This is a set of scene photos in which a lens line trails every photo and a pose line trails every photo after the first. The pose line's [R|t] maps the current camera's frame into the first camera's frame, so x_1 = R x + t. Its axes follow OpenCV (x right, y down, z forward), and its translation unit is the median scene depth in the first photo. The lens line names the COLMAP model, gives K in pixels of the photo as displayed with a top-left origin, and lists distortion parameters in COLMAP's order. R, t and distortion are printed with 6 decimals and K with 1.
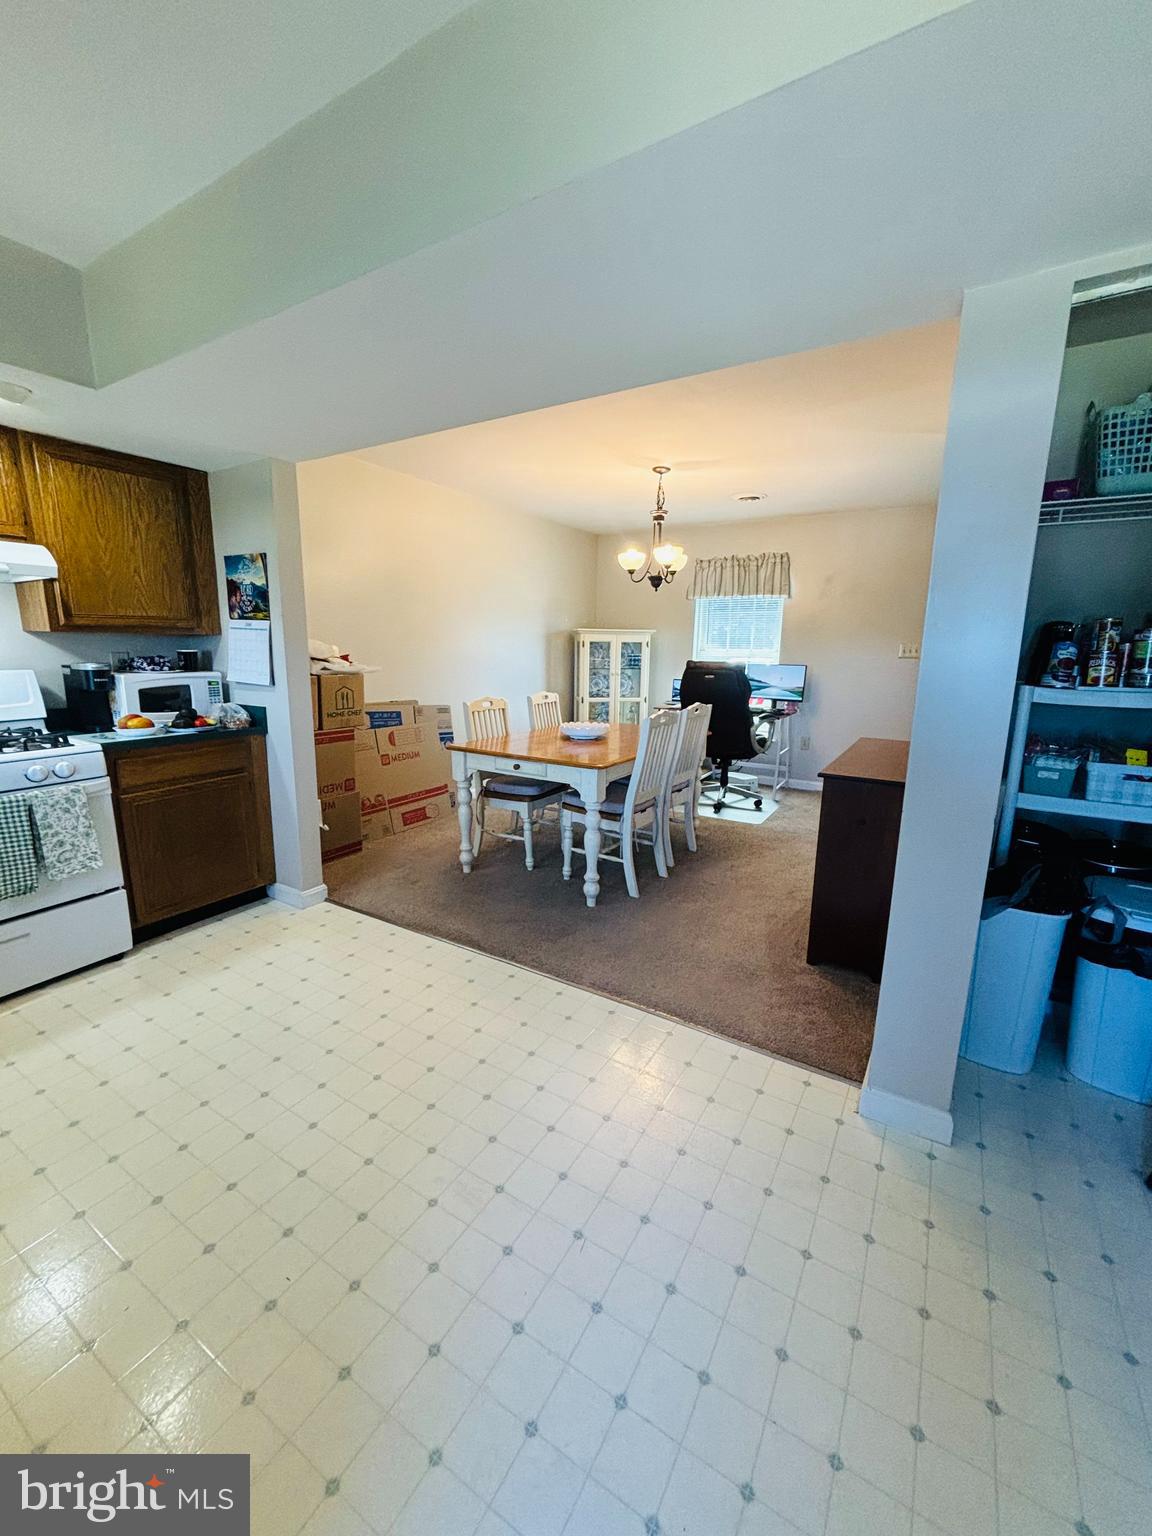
lens RADIAL K [[618.8, 0, 576.6], [0, 618.8, 776.1], [0, 0, 1]] dist [0.002725, -0.000862]
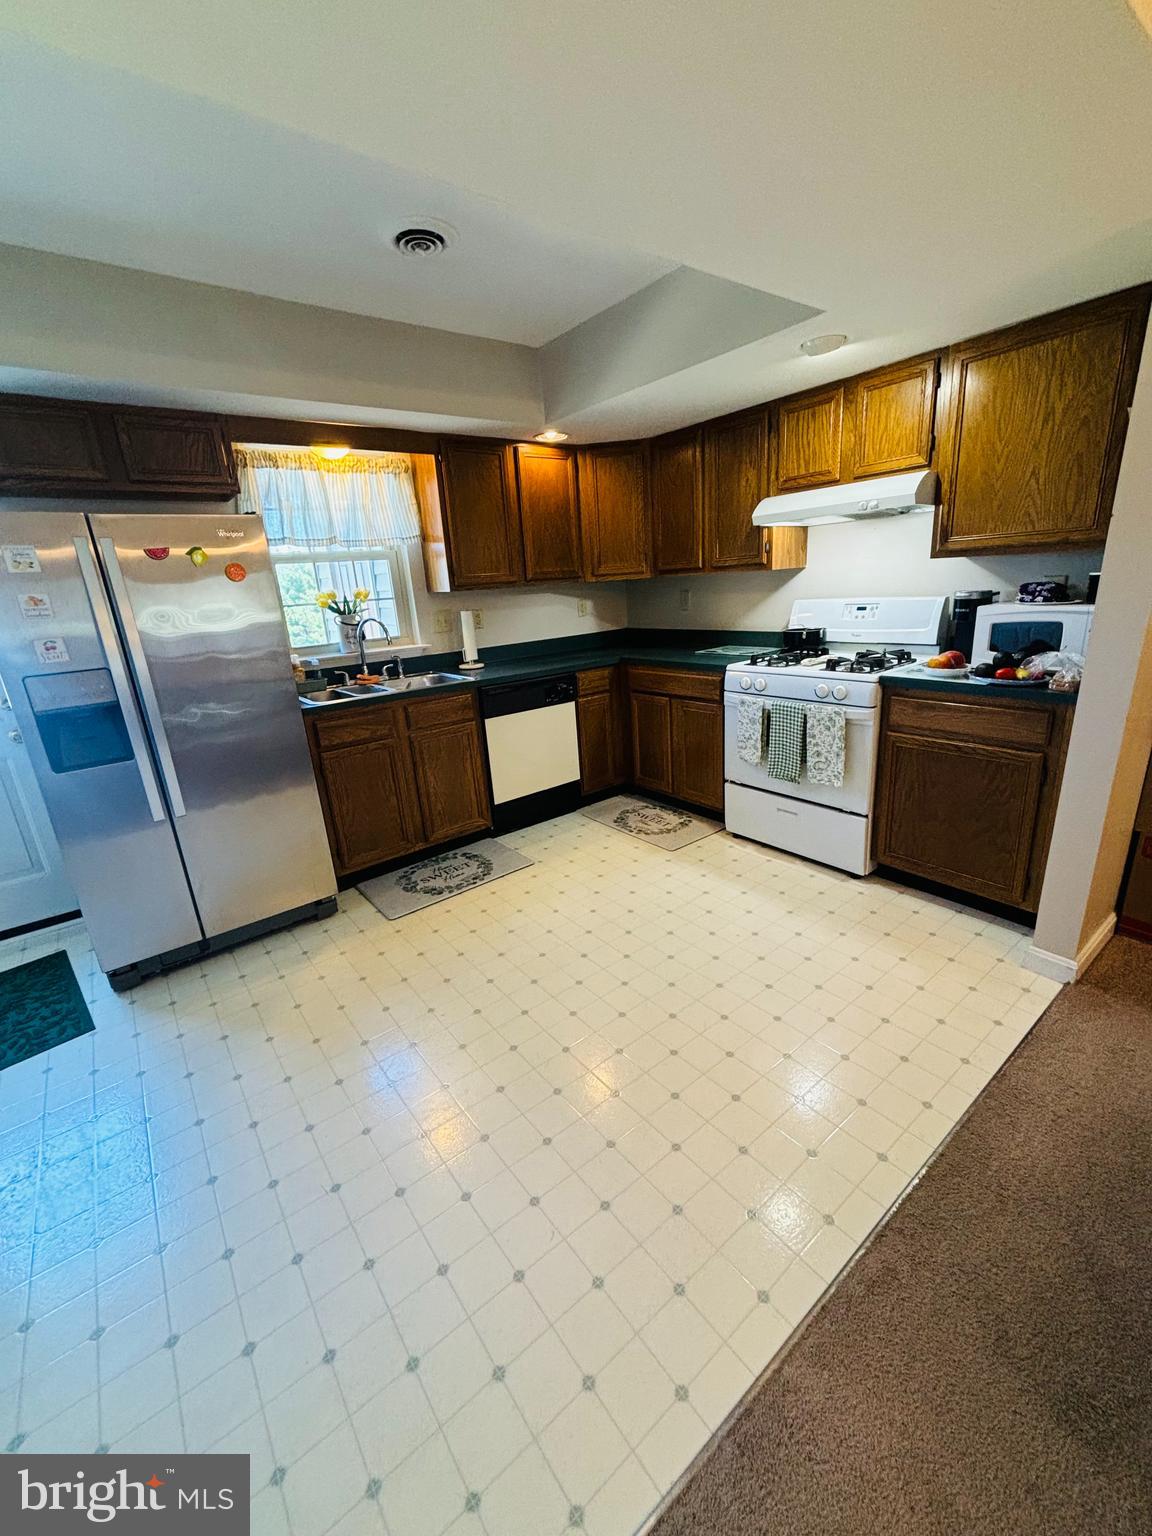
lens RADIAL K [[618.8, 0, 580.4], [0, 618.8, 775.3], [0, 0, 1]] dist [0.002725, -0.000862]
pose [[-0.345553, 0.295629, -0.890616, 0.233884], [-0.145094, 0.920834, 0.361955, -0.133536], [0.927114, 0.254298, -0.275303, 0.585100]]
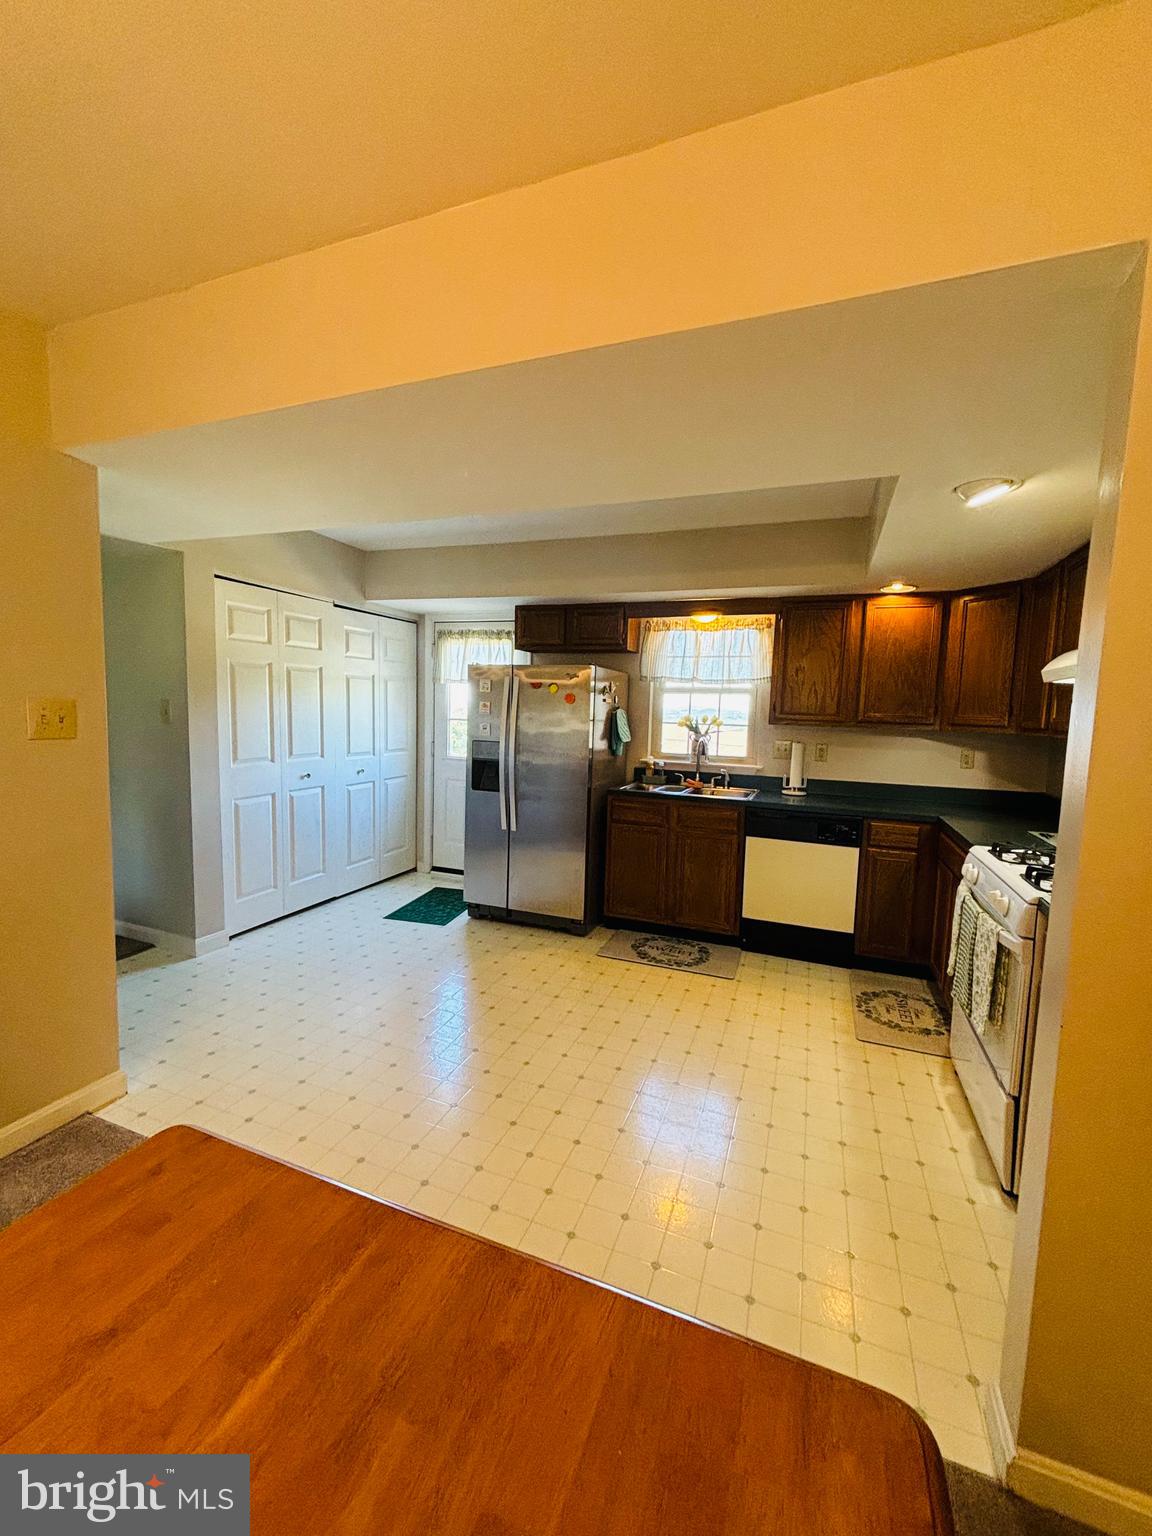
lens RADIAL K [[618.8, 0, 566.7], [0, 618.8, 772.7], [0, 0, 1]] dist [0.002725, -0.000862]
pose [[-0.984959, -0.020966, -0.171513, -0.080863], [-0.074438, 0.947265, 0.311684, -0.247228], [0.155934, 0.319763, -0.934578, 1.032516]]
